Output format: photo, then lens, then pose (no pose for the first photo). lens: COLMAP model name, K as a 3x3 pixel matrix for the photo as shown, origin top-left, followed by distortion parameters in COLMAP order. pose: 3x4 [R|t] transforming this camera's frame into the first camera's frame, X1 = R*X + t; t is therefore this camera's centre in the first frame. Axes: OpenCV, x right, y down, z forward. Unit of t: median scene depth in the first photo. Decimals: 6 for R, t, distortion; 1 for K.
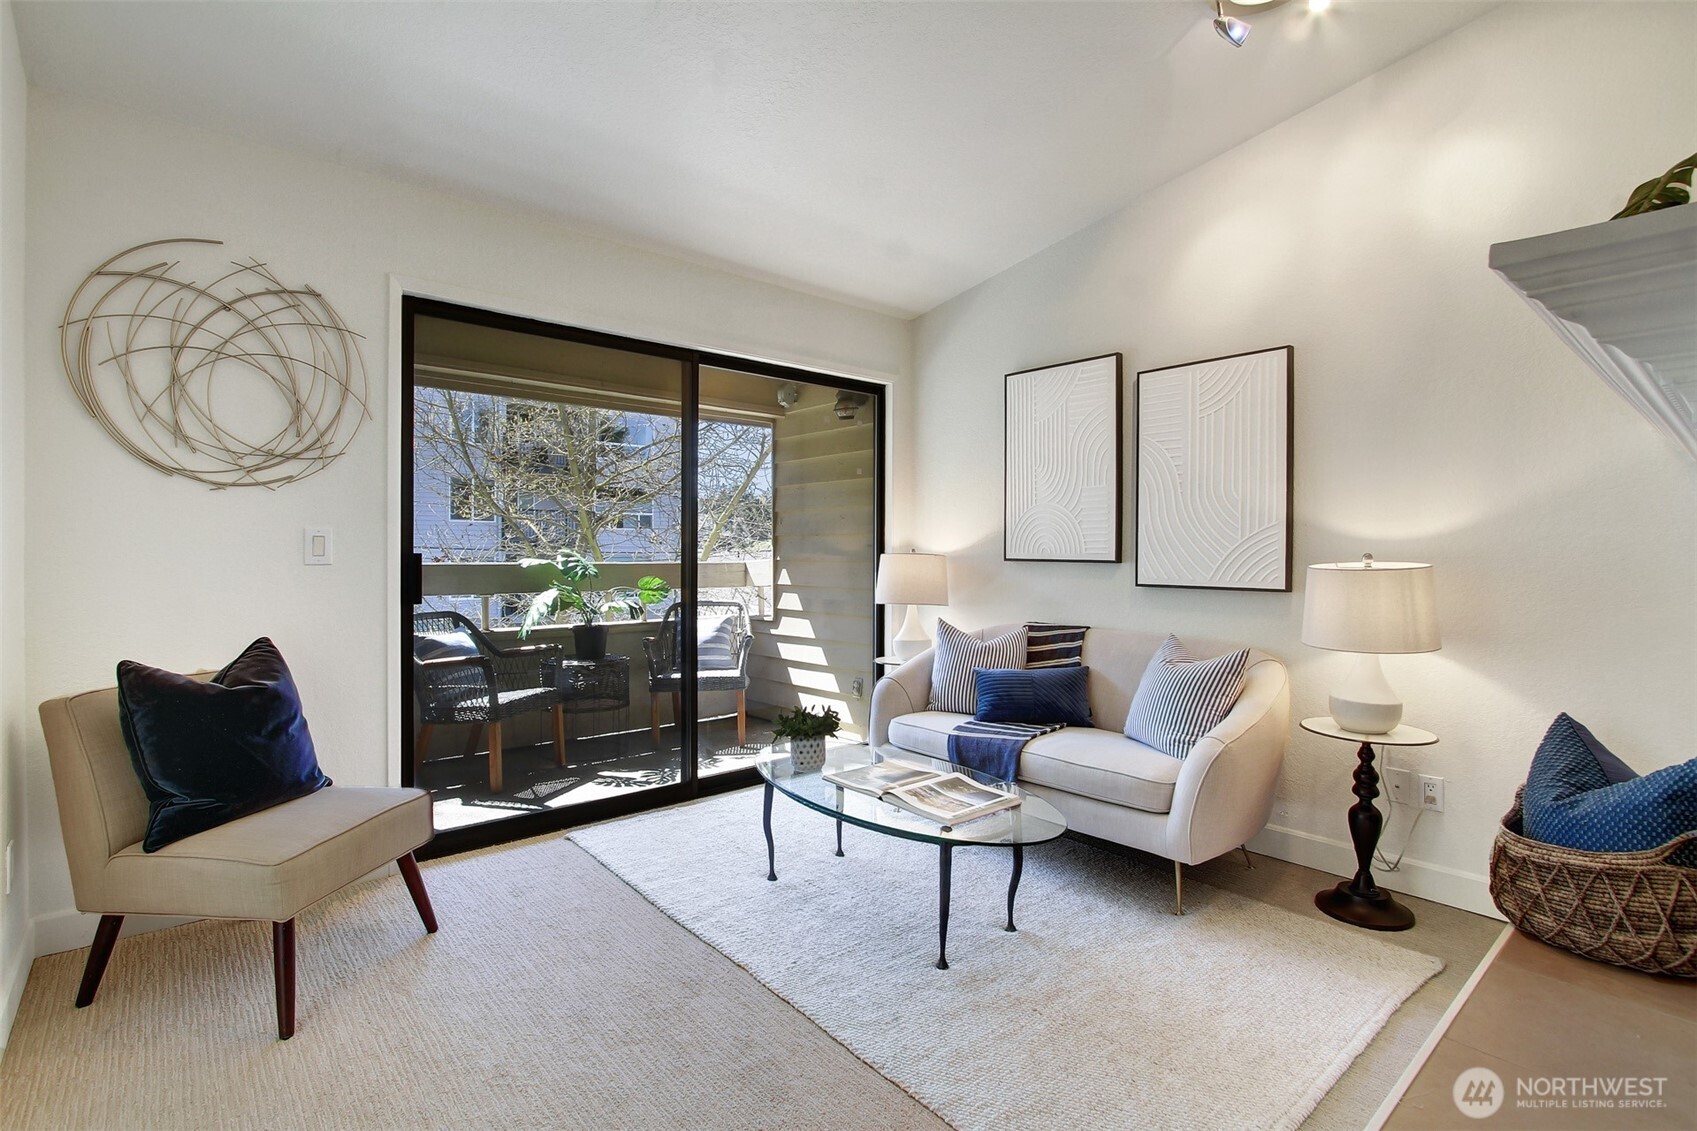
lens RADIAL K [[796.6, 0, 846.2], [0, 796.6, 556.4], [0, 0, 1]] dist [-0.018913, 0.000505]
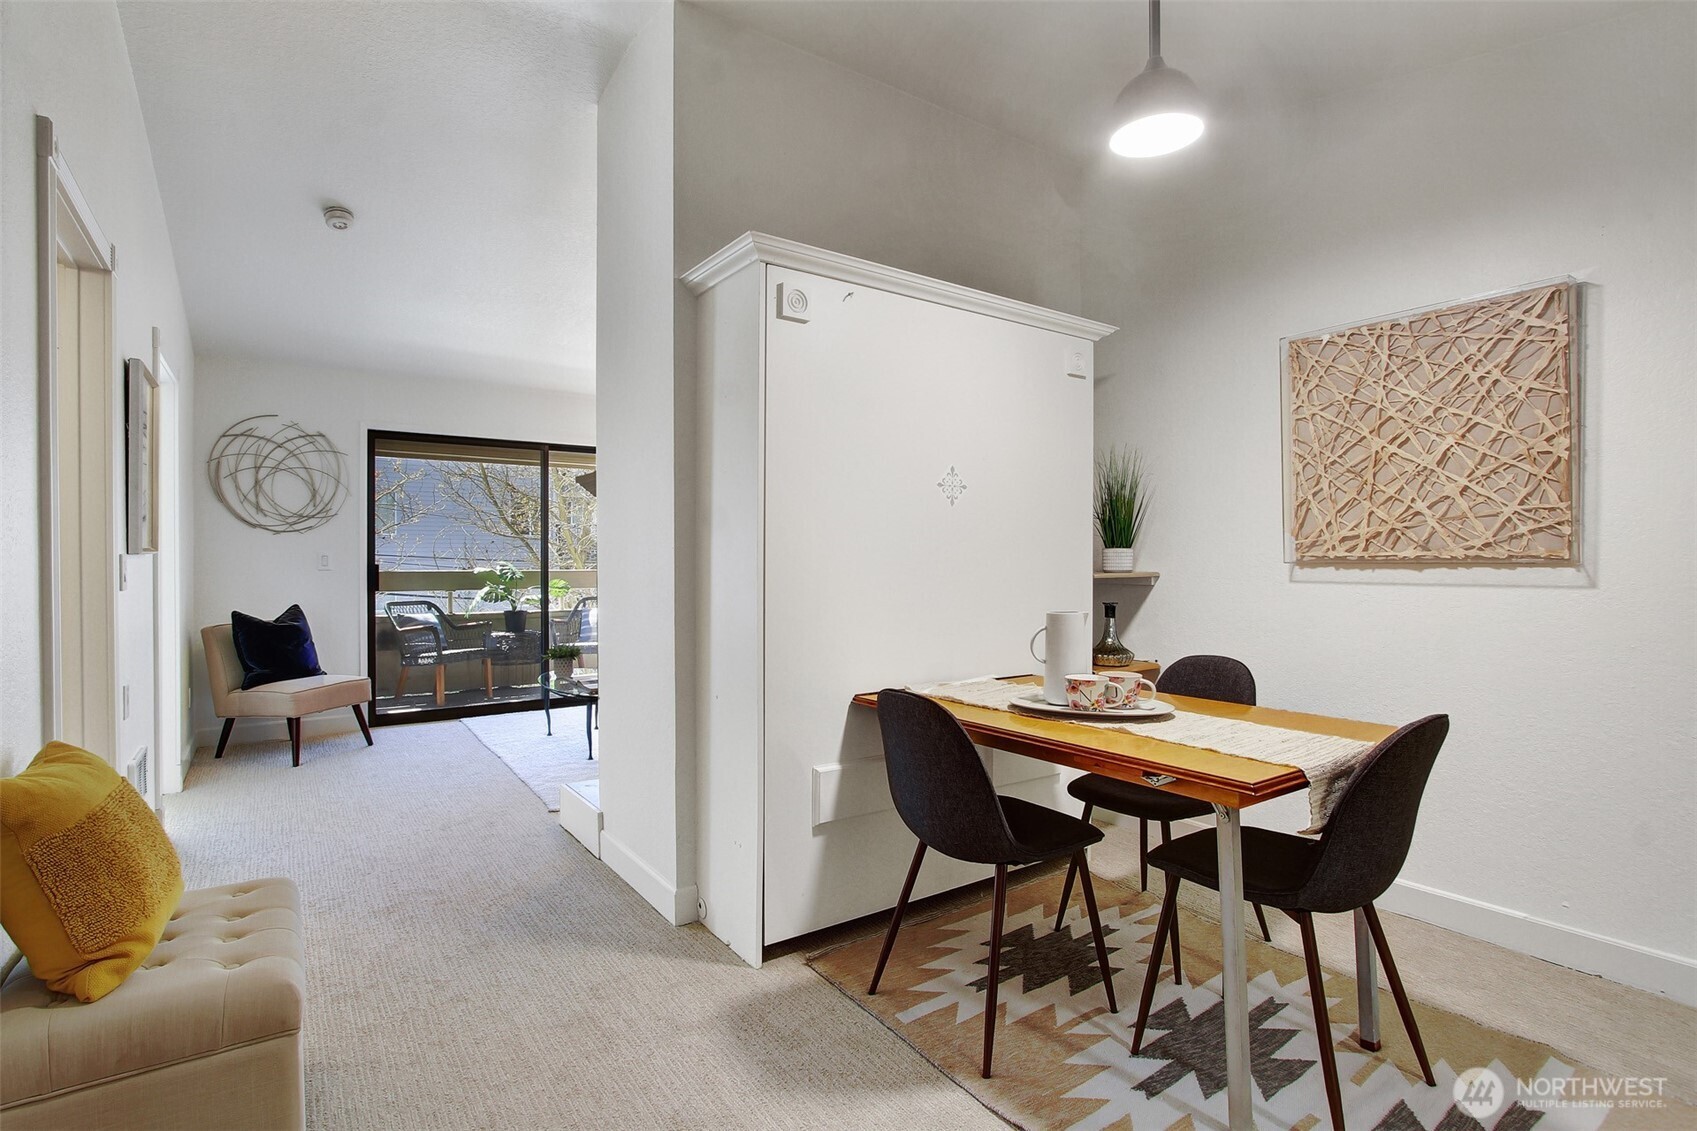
lens RADIAL K [[805.3, 0, 820.7], [0, 805.3, 566.5], [0, 0, 1]] dist [-0.012027, 0.000077]
pose [[0.993498, 0.000008, -0.113847, 0.851548], [0.000150, 0.999999, 0.001376, -0.001269], [0.113847, -0.001384, 0.993497, -0.918076]]
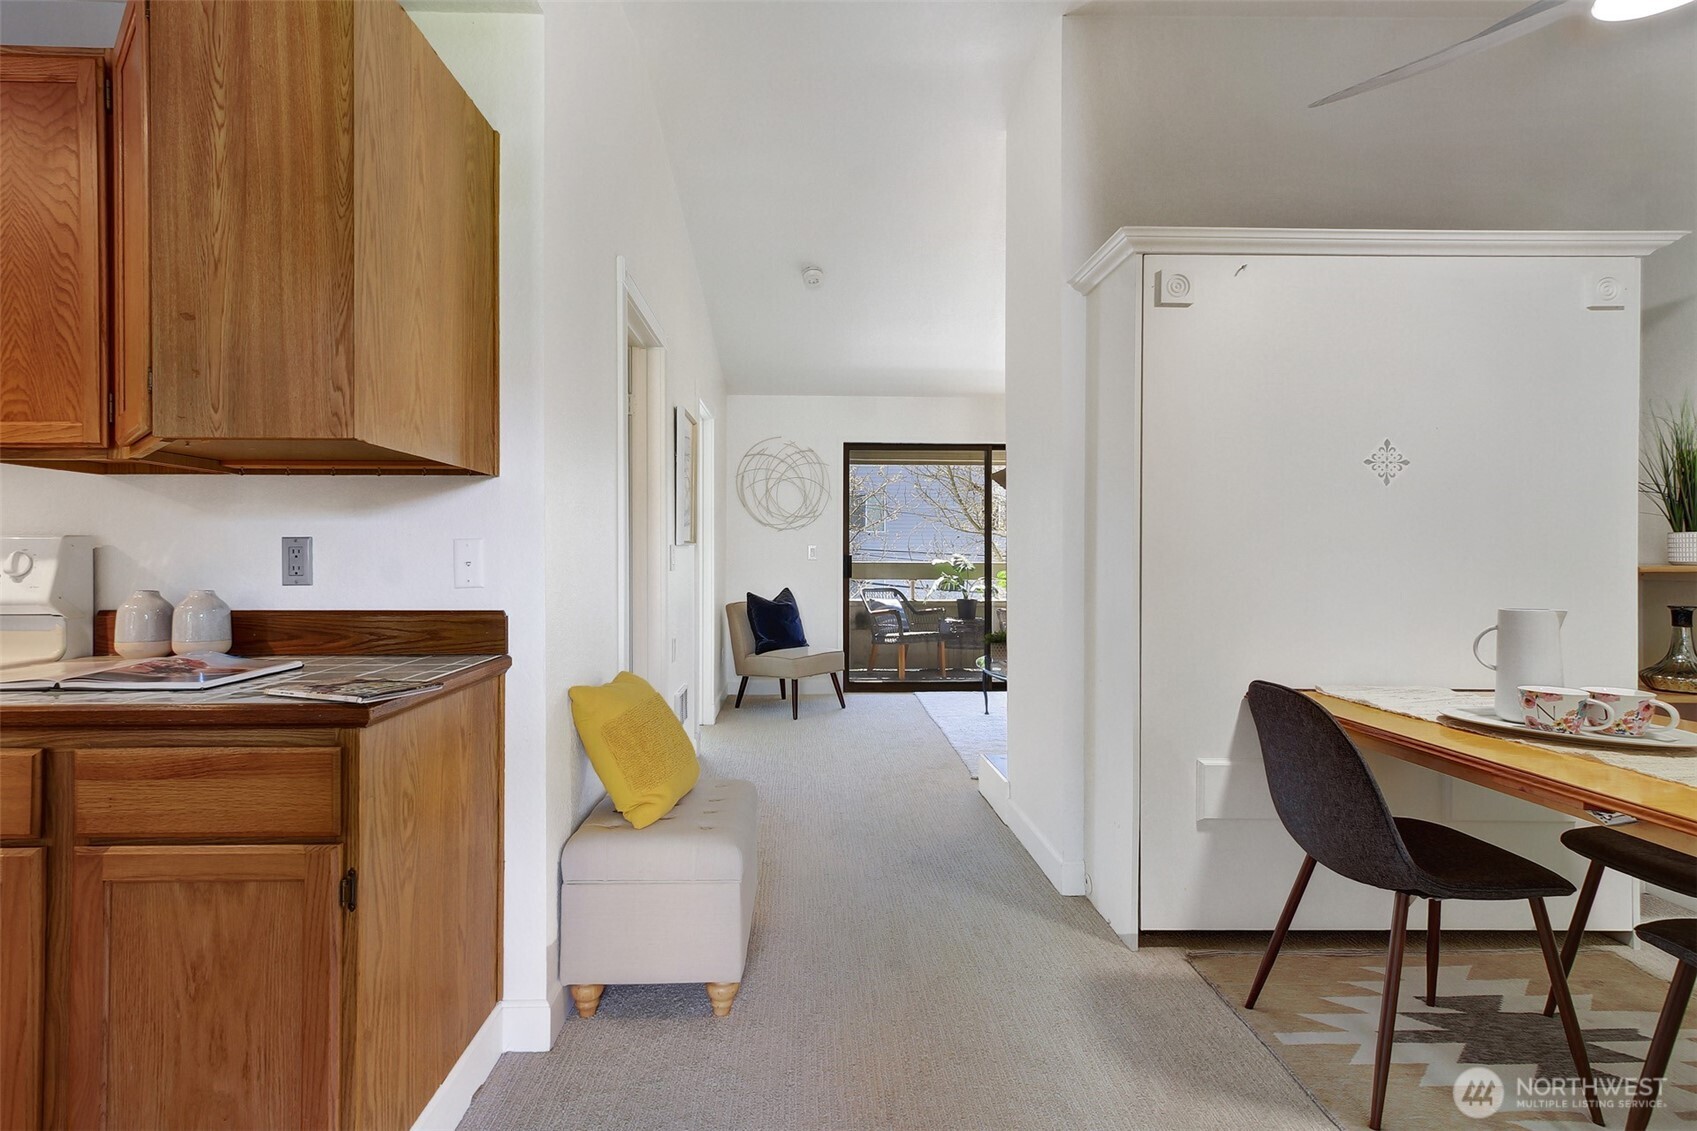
lens RADIAL K [[804.8, 0, 834.1], [0, 804.8, 556.8], [0, 0, 1]] dist [0.025097, 0.000276]
pose [[0.784432, 0.002255, -0.620210, 0.981893], [-0.005700, 0.999977, -0.003573, 0.009320], [0.620188, 0.006338, 0.784427, -0.967415]]
